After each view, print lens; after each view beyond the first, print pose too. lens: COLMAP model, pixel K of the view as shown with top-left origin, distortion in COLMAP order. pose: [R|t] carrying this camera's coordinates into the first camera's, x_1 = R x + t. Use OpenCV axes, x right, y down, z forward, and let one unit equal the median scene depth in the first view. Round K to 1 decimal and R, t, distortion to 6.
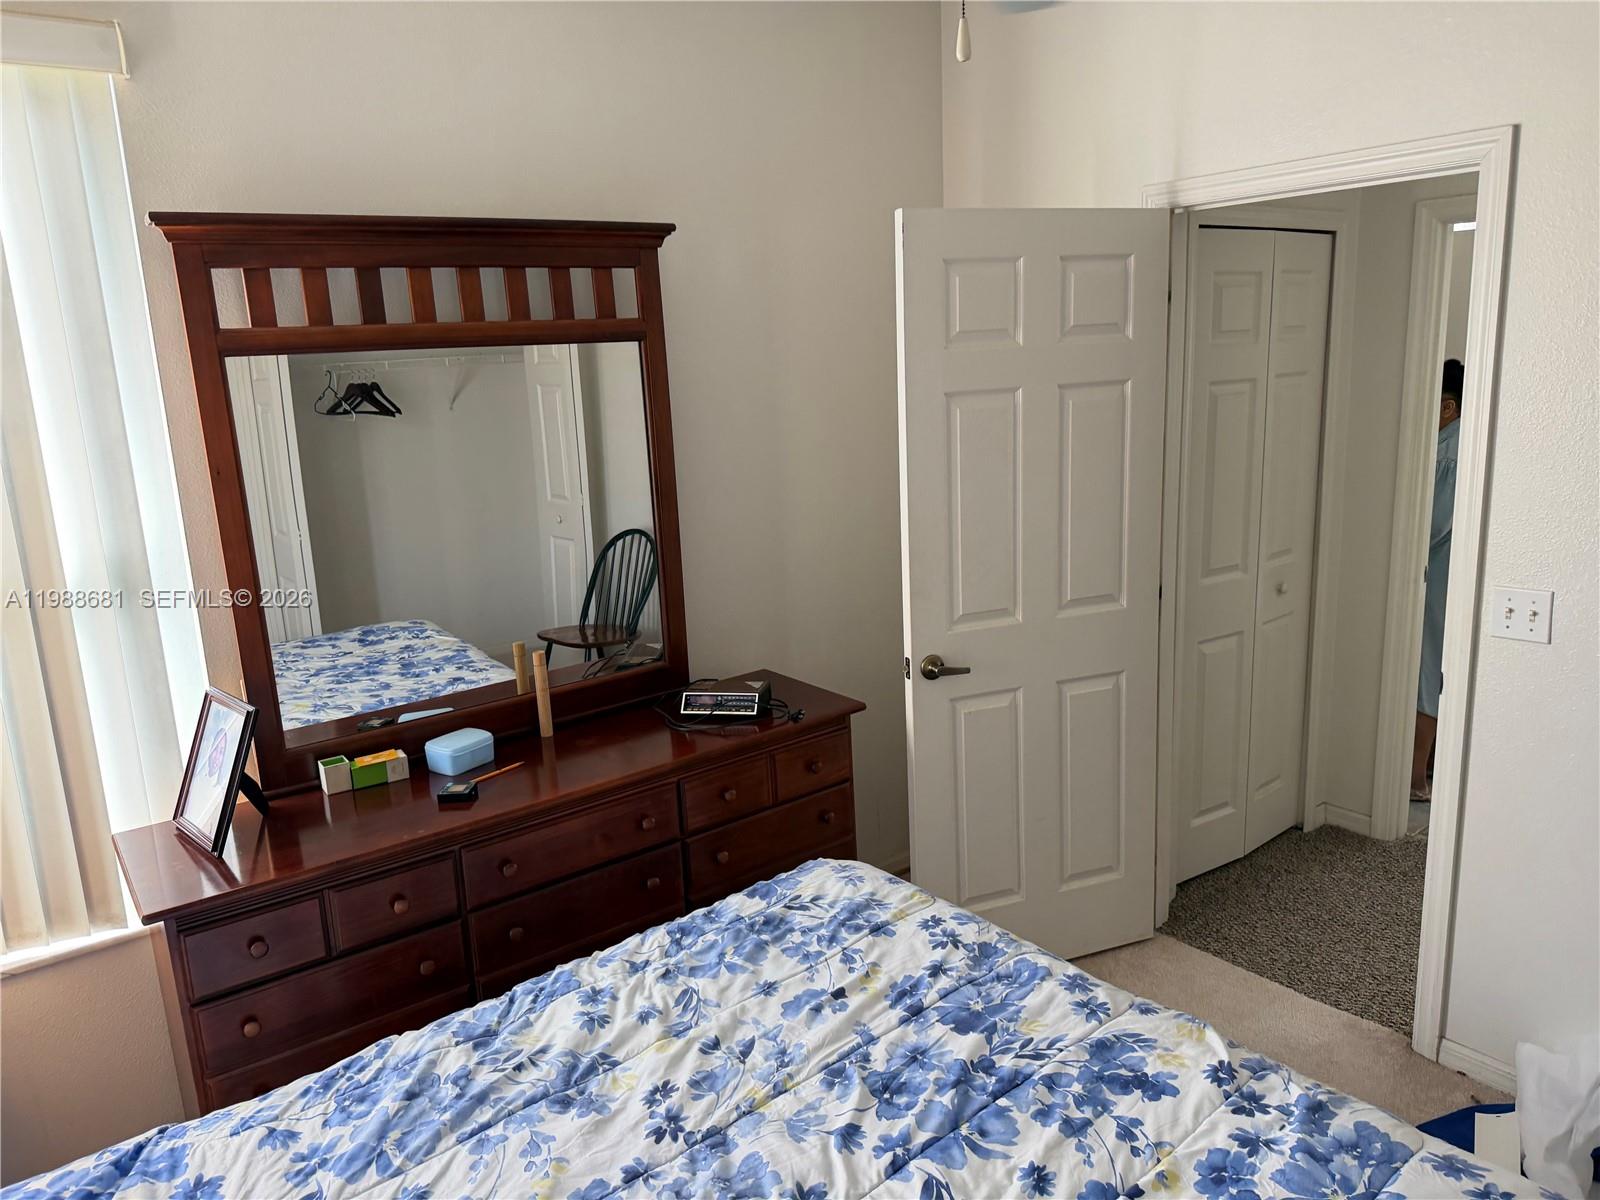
lens RADIAL K [[1124.0, 0, 791.7], [0, 1124.0, 596.9], [0, 0, 1]] dist [0.086282, -0.122198]
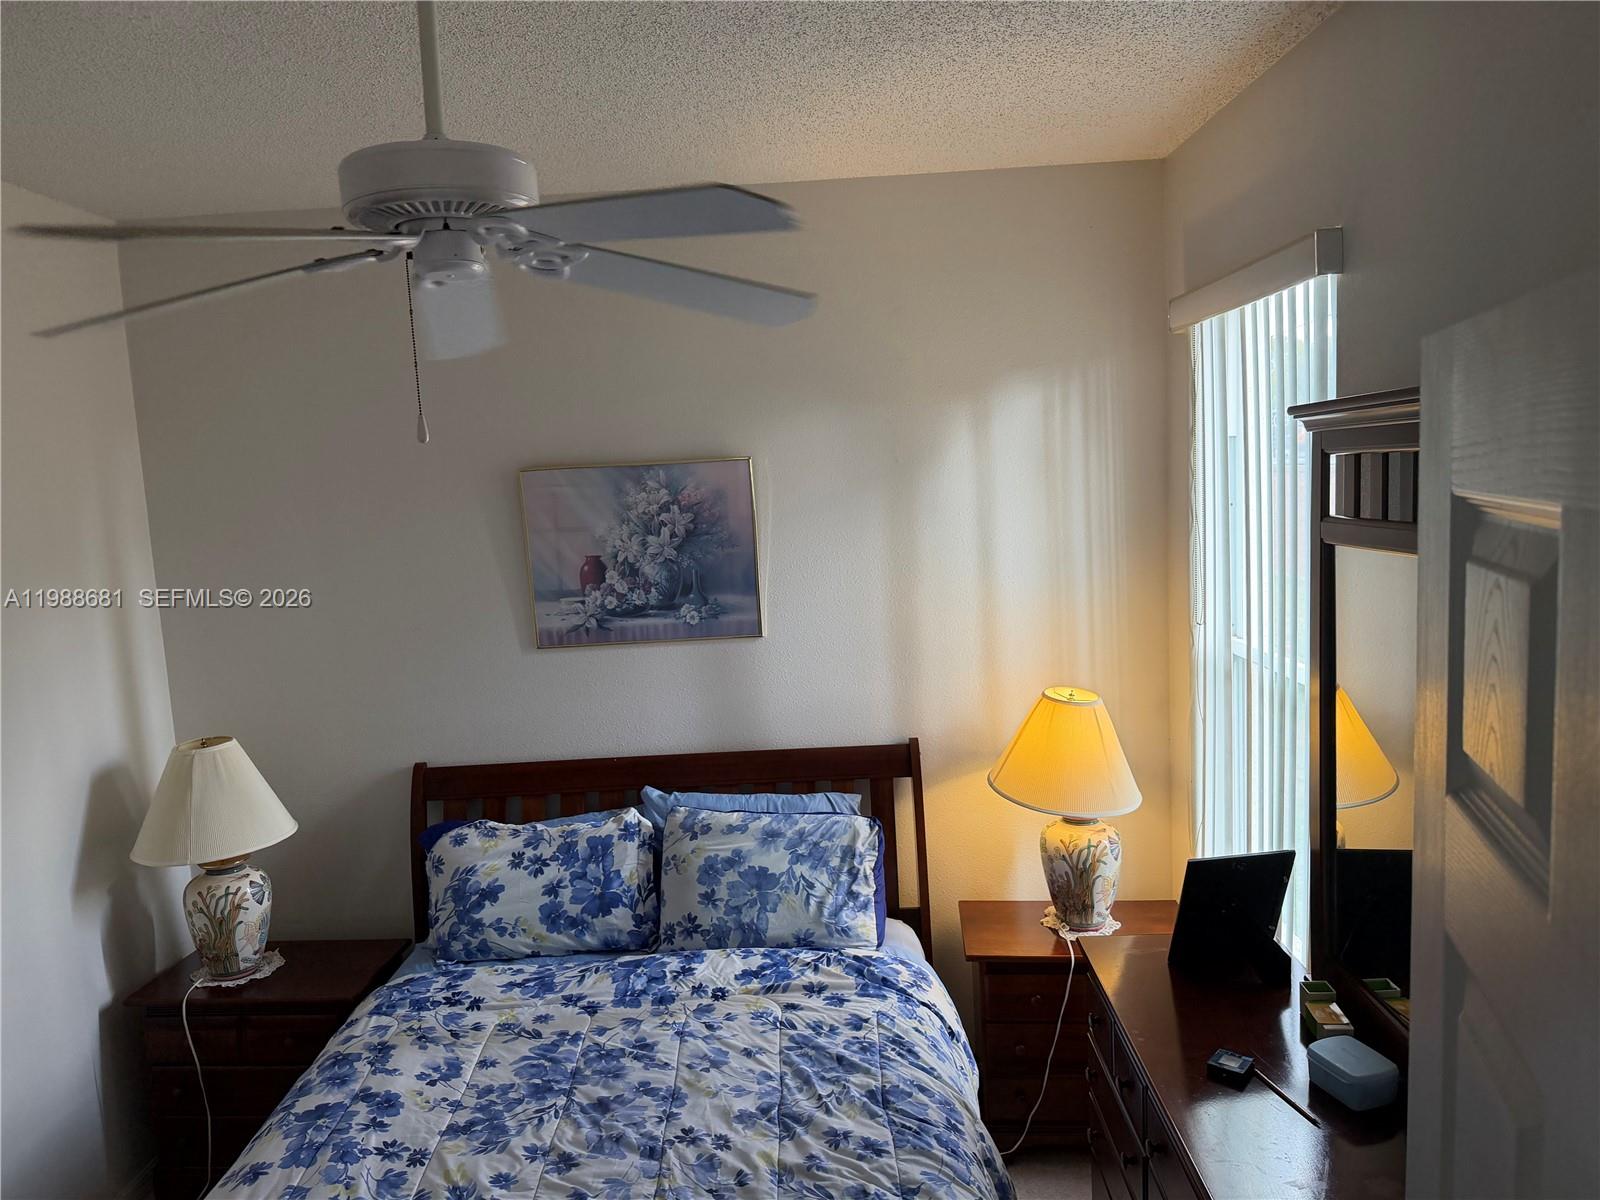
lens RADIAL K [[1124.0, 0, 791.7], [0, 1124.0, 596.9], [0, 0, 1]] dist [0.086282, -0.122198]
pose [[-0.617964, 0.168979, -0.767833, 0.709718], [-0.077365, 0.958820, 0.273275, -0.519792], [0.782391, 0.228278, -0.579443, 1.592328]]
